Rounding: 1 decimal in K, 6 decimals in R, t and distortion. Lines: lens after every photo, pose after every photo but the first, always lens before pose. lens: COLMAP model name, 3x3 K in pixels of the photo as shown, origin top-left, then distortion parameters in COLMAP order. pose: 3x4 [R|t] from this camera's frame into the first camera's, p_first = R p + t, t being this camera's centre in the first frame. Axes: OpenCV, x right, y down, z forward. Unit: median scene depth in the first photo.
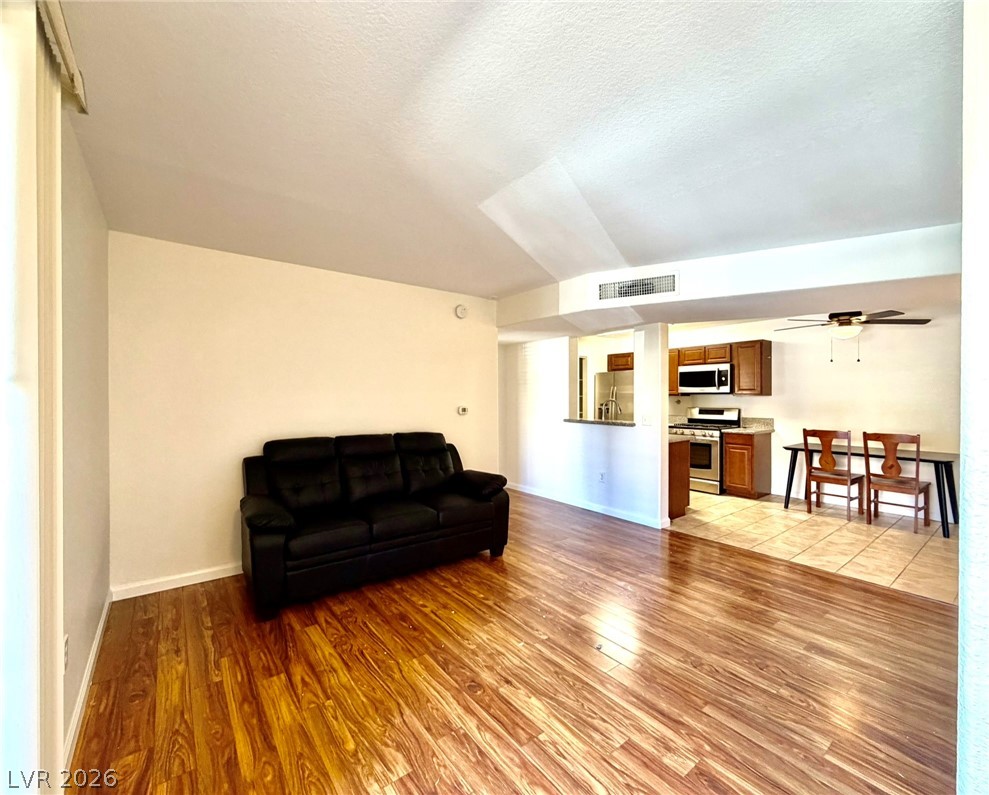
lens RADIAL K [[416.0, 0, 482.7], [0, 416.0, 399.1], [0, 0, 1]] dist [0.000608, -0.000183]
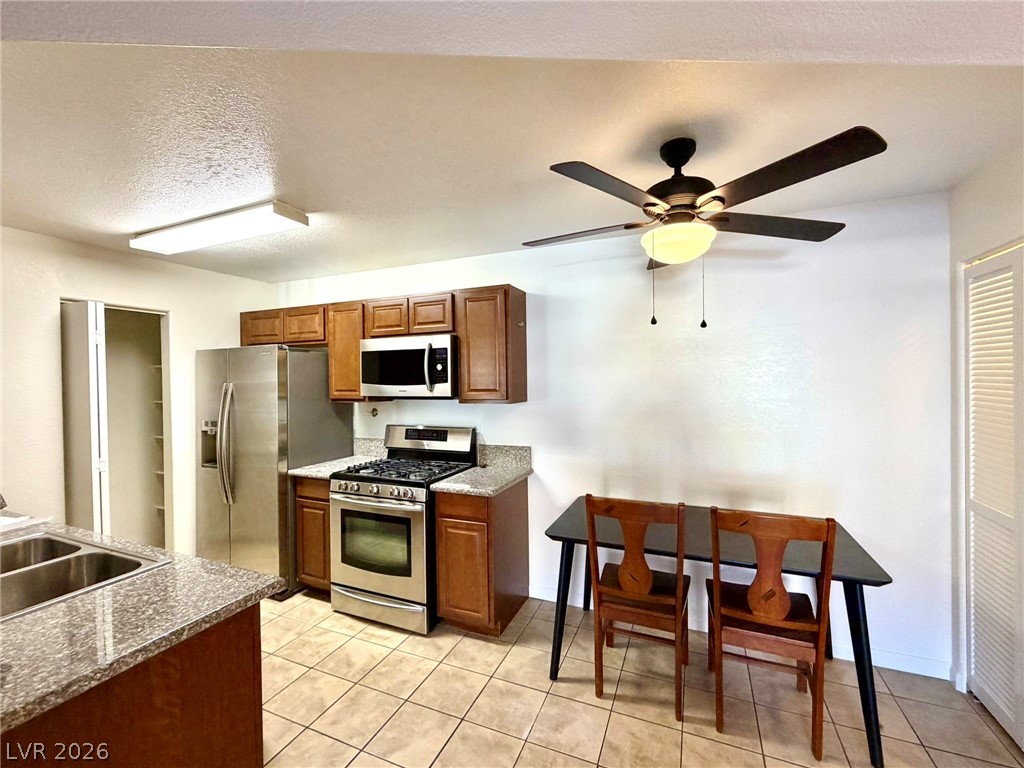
lens RADIAL K [[436.5, 0, 503.0], [0, 436.5, 382.4], [0, 0, 1]] dist [0.001384, 0.000123]
pose [[0.872521, -0.012414, 0.488419, 0.687506], [0.016049, 0.999866, -0.003256, -0.049720], [-0.488314, 0.010680, 0.872603, 0.927843]]
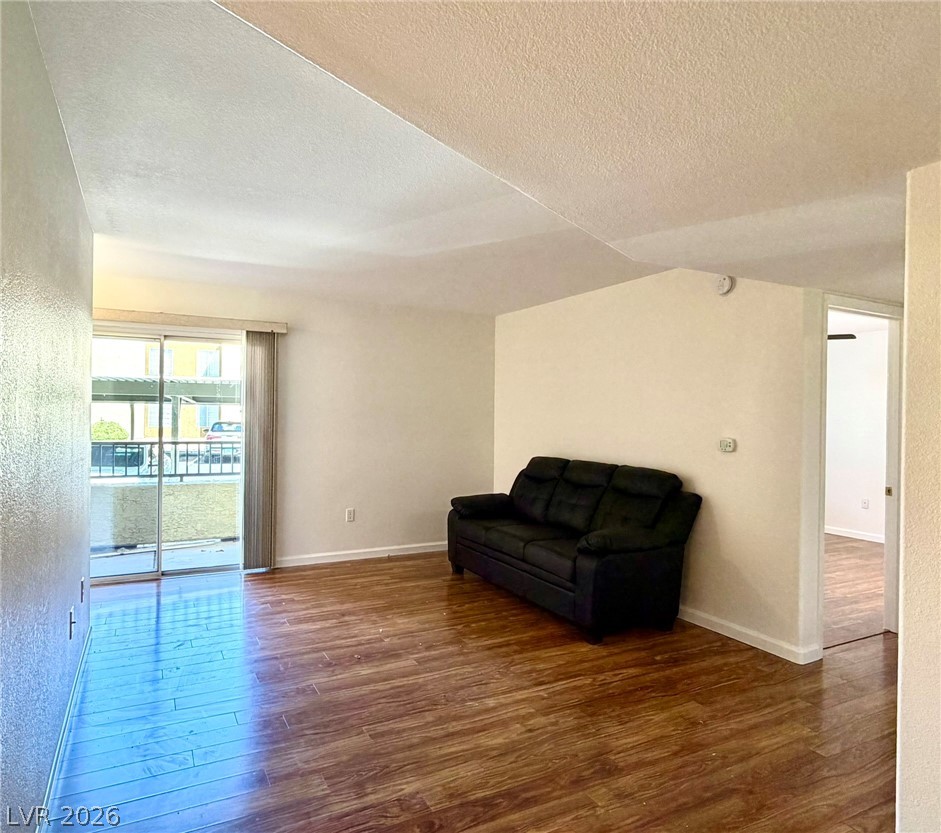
lens RADIAL K [[607.8, 0, 470.5], [0, 607.8, 416.5], [0, 0, 1]] dist [-0.001935, -0.000262]
pose [[-0.145662, -0.010645, -0.989277, 1.073481], [-0.022328, 0.999723, -0.007470, -0.000904], [0.989082, 0.021000, -0.145859, 0.911669]]
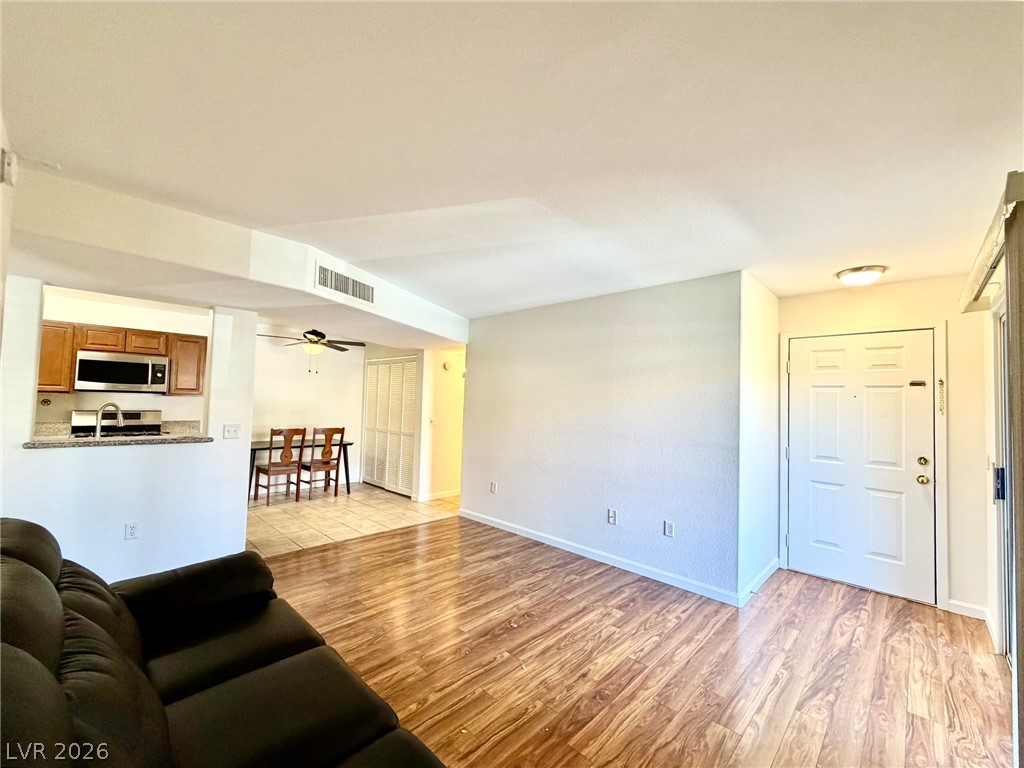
lens RADIAL K [[411.7, 0, 510.2], [0, 411.7, 385.1], [0, 0, 1]] dist [-0.000333, 0.000009]
pose [[-0.141073, 0.036313, 0.989333, -0.543814], [-0.023155, 0.998933, -0.039967, -0.021620], [-0.989728, -0.028546, -0.140082, 0.730346]]
